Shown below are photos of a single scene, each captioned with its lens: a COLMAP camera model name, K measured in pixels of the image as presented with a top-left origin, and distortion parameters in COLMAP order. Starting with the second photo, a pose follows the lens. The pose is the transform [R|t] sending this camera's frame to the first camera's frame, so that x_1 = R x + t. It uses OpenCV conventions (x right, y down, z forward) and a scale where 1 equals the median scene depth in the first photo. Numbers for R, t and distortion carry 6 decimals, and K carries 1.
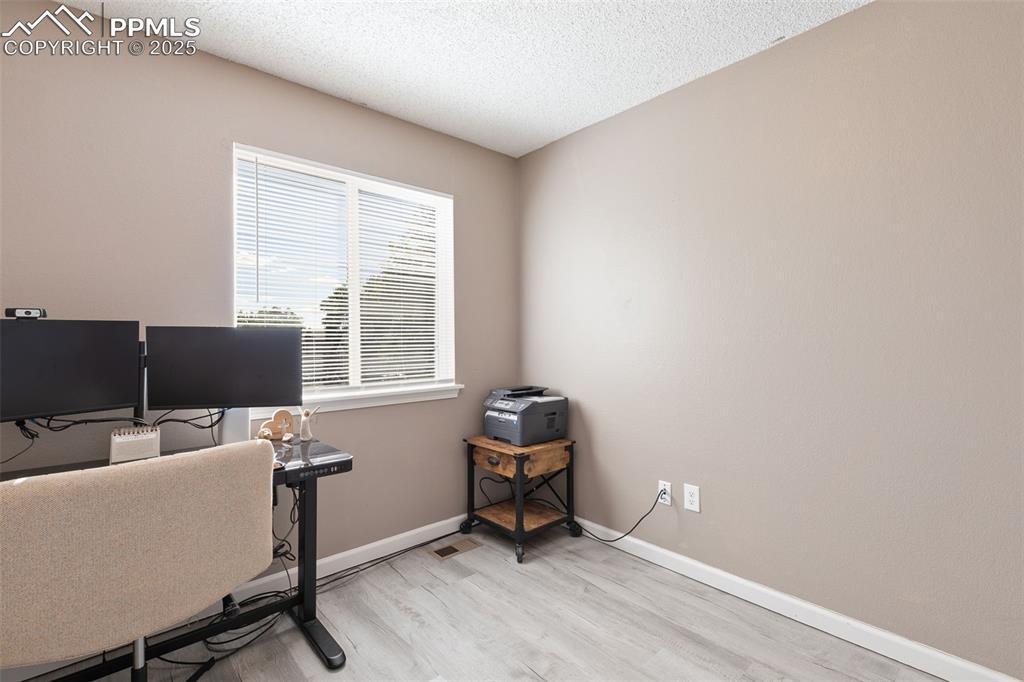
lens RADIAL K [[459.2, 0, 514.2], [0, 459.2, 344.2], [0, 0, 1]] dist [0.002621, 0.000382]
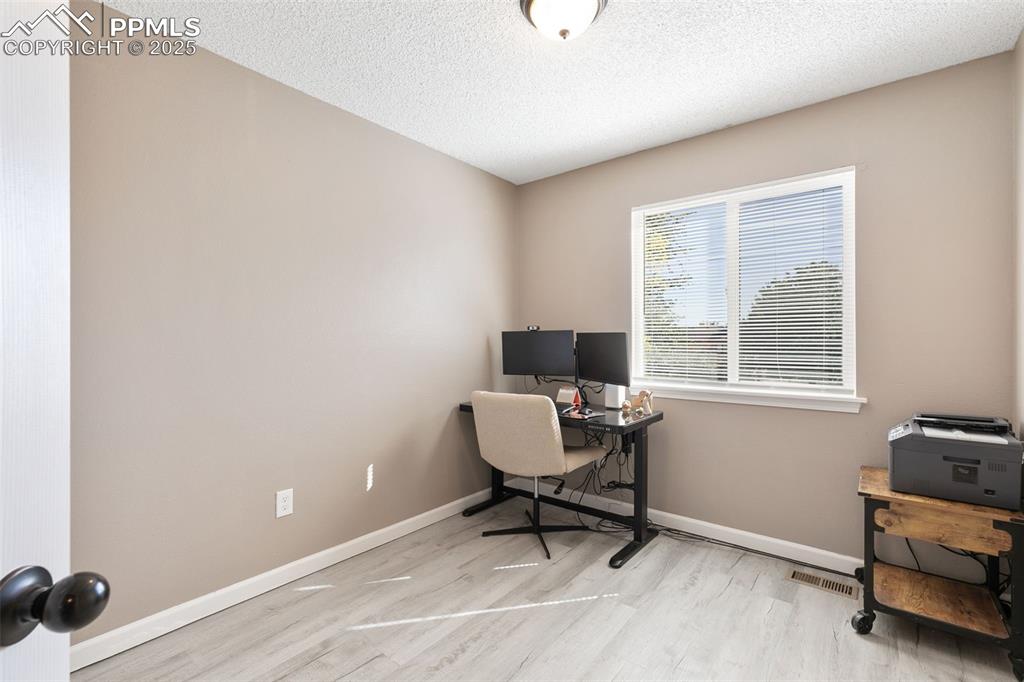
lens RADIAL K [[459.4, 0, 511.3], [0, 459.4, 355.2], [0, 0, 1]] dist [0.000064, 0.000128]
pose [[0.165146, 0.040331, -0.985444, 0.642184], [-0.012547, 0.999169, 0.038790, -0.011503], [0.986189, 0.005958, 0.165515, 0.291380]]
